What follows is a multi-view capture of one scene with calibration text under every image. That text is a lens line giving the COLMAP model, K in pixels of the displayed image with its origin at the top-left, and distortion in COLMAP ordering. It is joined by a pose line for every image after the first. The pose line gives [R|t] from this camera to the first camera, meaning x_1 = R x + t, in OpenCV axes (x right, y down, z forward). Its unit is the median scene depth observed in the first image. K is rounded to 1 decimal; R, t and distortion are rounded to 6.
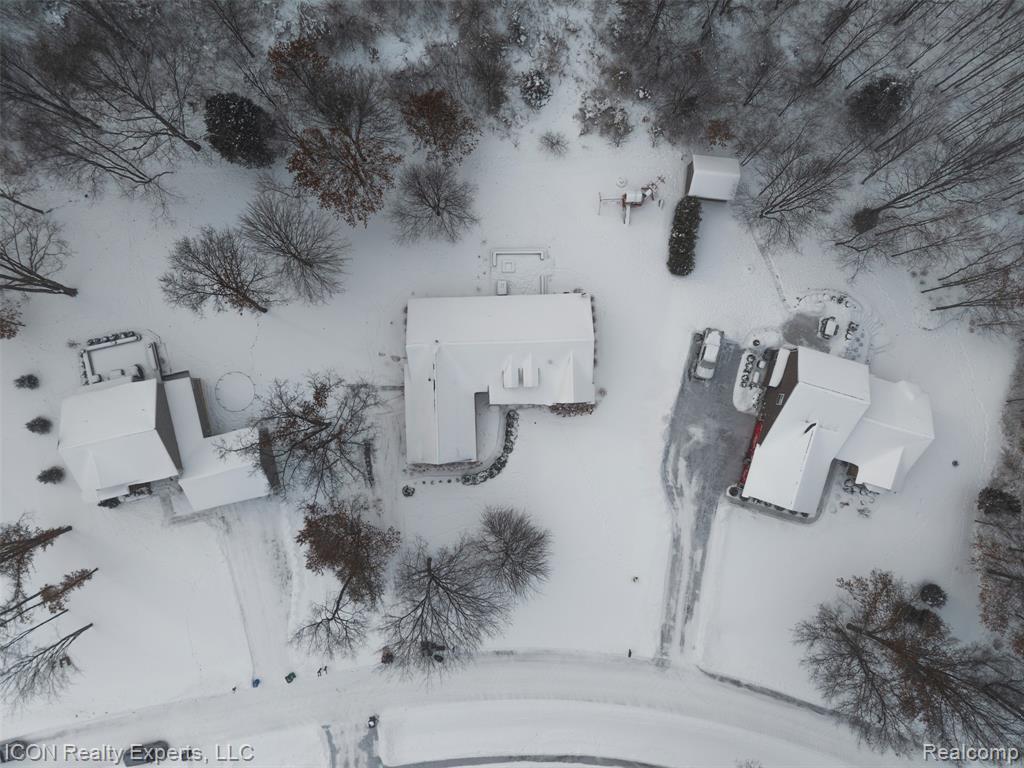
lens RADIAL K [[690.6, 0, 508.0], [0, 690.6, 386.2], [0, 0, 1]] dist [0.004231, -0.006146]
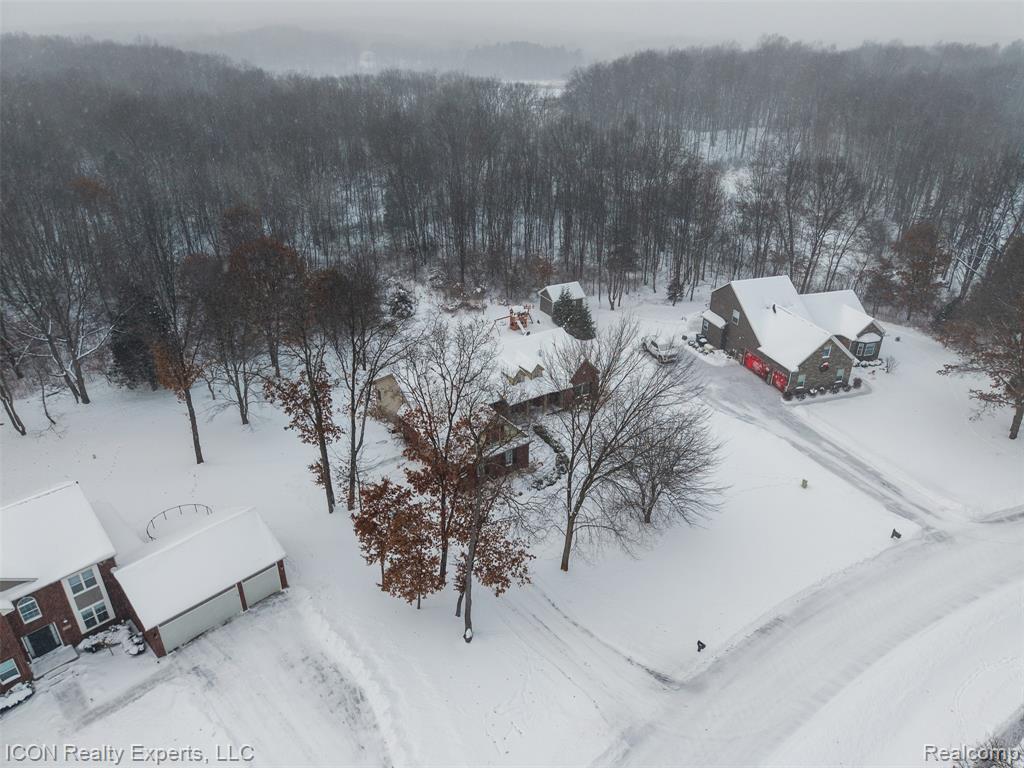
lens RADIAL K [[690.6, 0, 508.0], [0, 690.6, 386.2], [0, 0, 1]] dist [0.004231, -0.006146]
pose [[0.841457, -0.241903, 0.483150, -0.413413], [0.540313, 0.370912, -0.755305, 0.628603], [0.003504, 0.896609, 0.442810, 0.580671]]
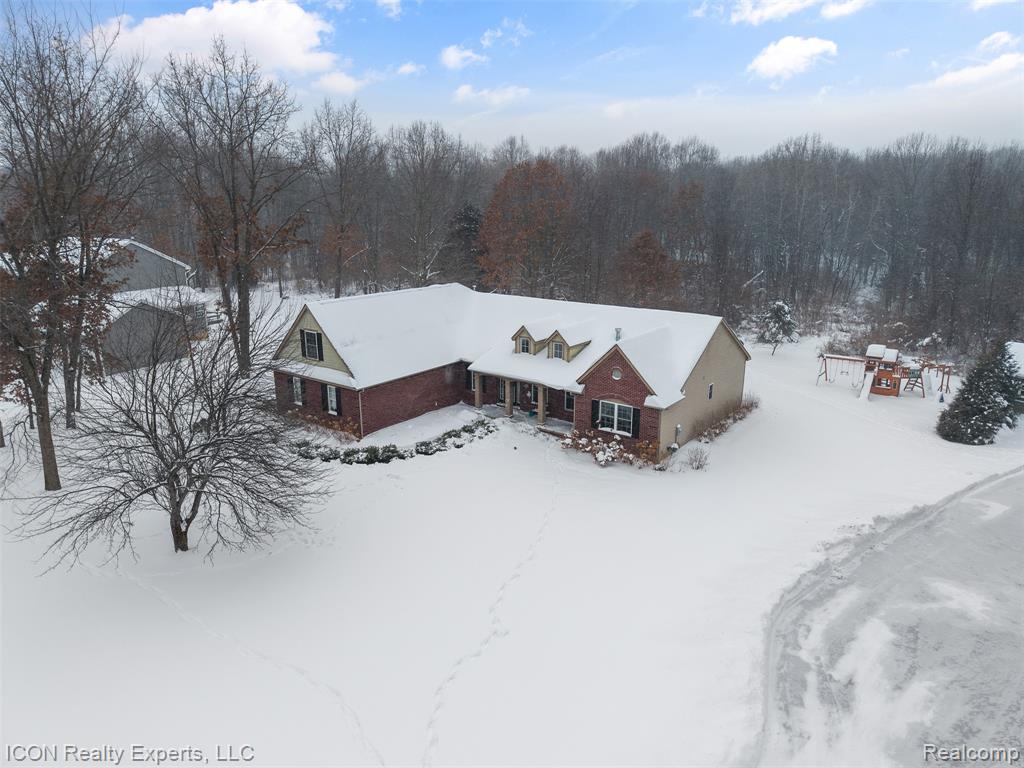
lens RADIAL K [[690.6, 0, 508.0], [0, 690.6, 386.2], [0, 0, 1]] dist [0.004231, -0.006146]
pose [[0.781016, 0.173507, -0.599924, 0.281948], [-0.624347, 0.194953, -0.756428, 0.364455], [-0.014289, 0.965344, 0.260590, 0.850975]]
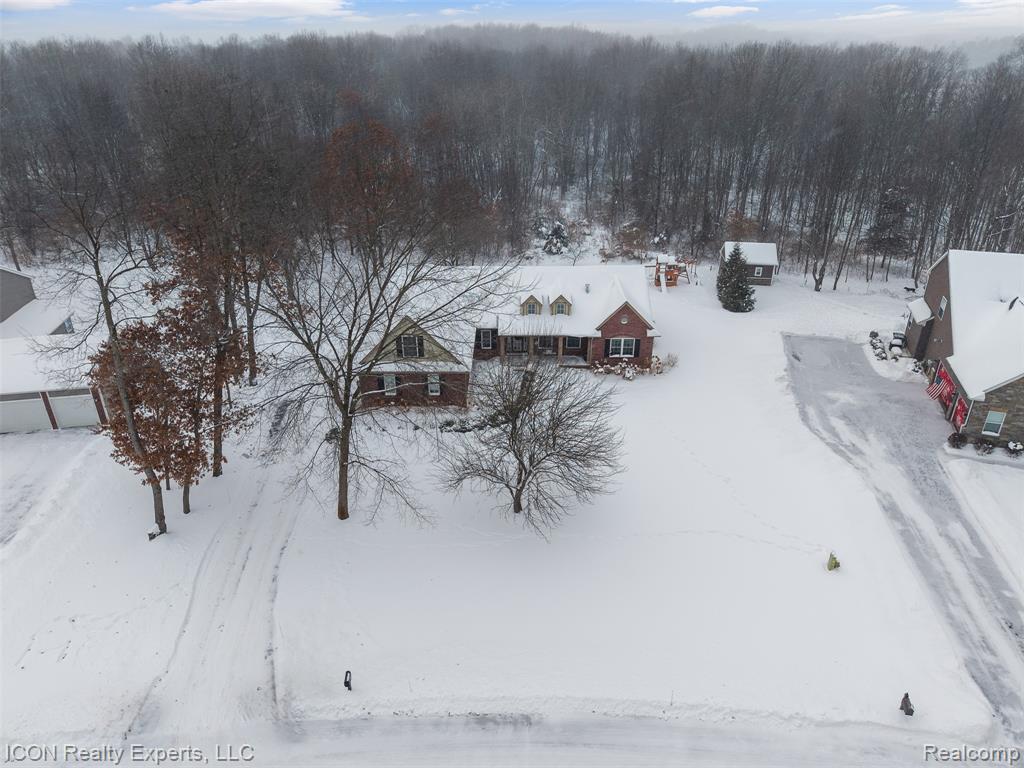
lens RADIAL K [[690.6, 0, 508.0], [0, 690.6, 386.2], [0, 0, 1]] dist [0.004231, -0.006146]
pose [[0.999390, 0.016588, -0.030732, 0.004133], [-0.034883, 0.431871, -0.901261, 0.609439], [-0.001678, 0.901783, 0.432186, 0.732968]]
